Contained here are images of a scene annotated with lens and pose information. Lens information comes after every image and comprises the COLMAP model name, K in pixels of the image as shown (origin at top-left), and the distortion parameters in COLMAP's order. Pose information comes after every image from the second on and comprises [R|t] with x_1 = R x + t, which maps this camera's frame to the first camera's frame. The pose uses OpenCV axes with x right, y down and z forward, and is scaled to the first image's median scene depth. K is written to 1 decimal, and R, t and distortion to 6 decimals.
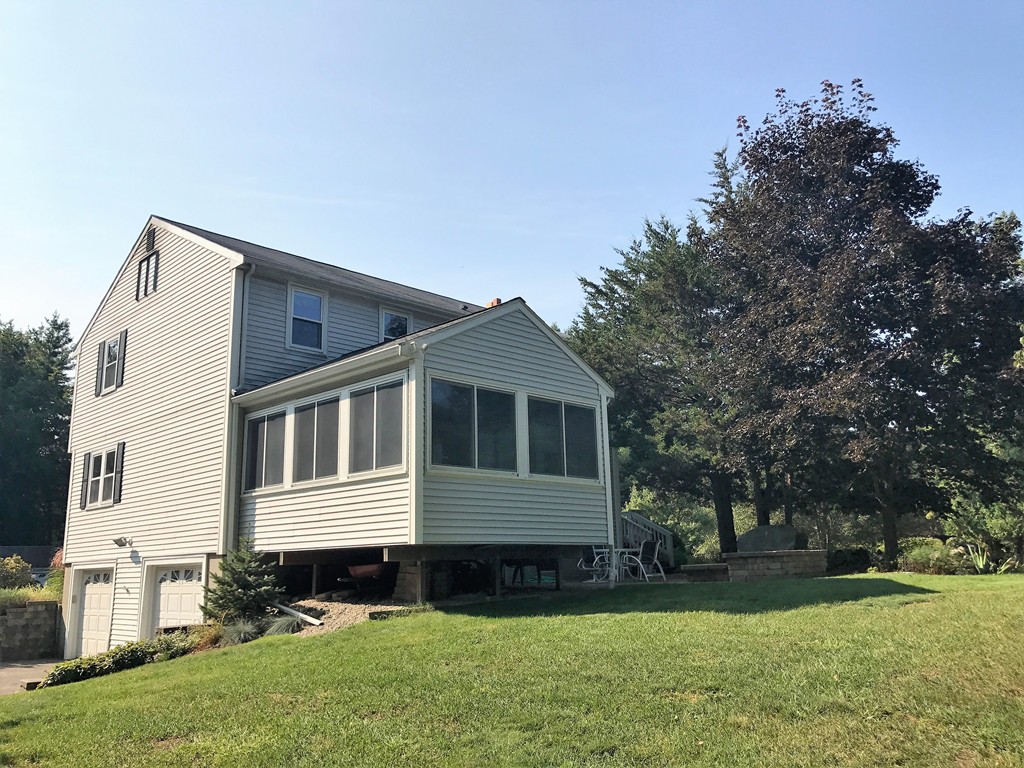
lens RADIAL K [[838.9, 0, 520.8], [0, 838.9, 385.4], [0, 0, 1]] dist [0.071280, -0.137905]
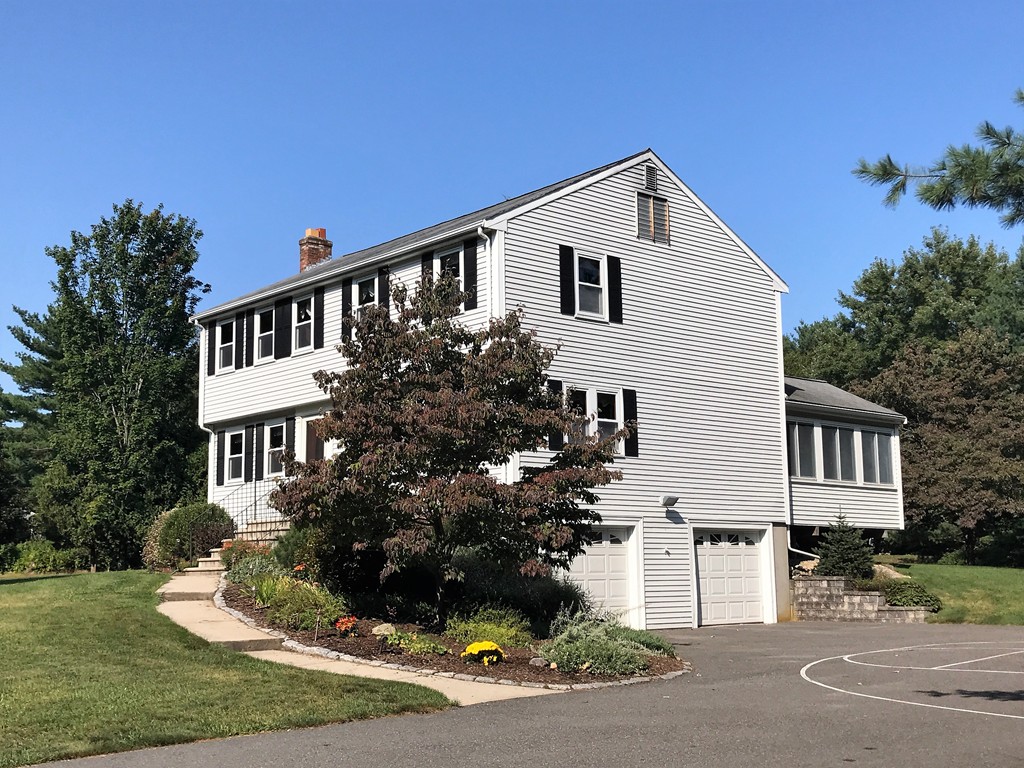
lens RADIAL K [[1291.7, 0, 512.0], [0, 1291.7, 384.0], [0, 0, 1]] dist [0.157630, -0.485486]
pose [[0.056805, 0.168994, 0.983979, -2.566400], [-0.203678, 0.966805, -0.154286, 0.421313], [-0.977389, -0.191651, 0.089339, 1.405414]]
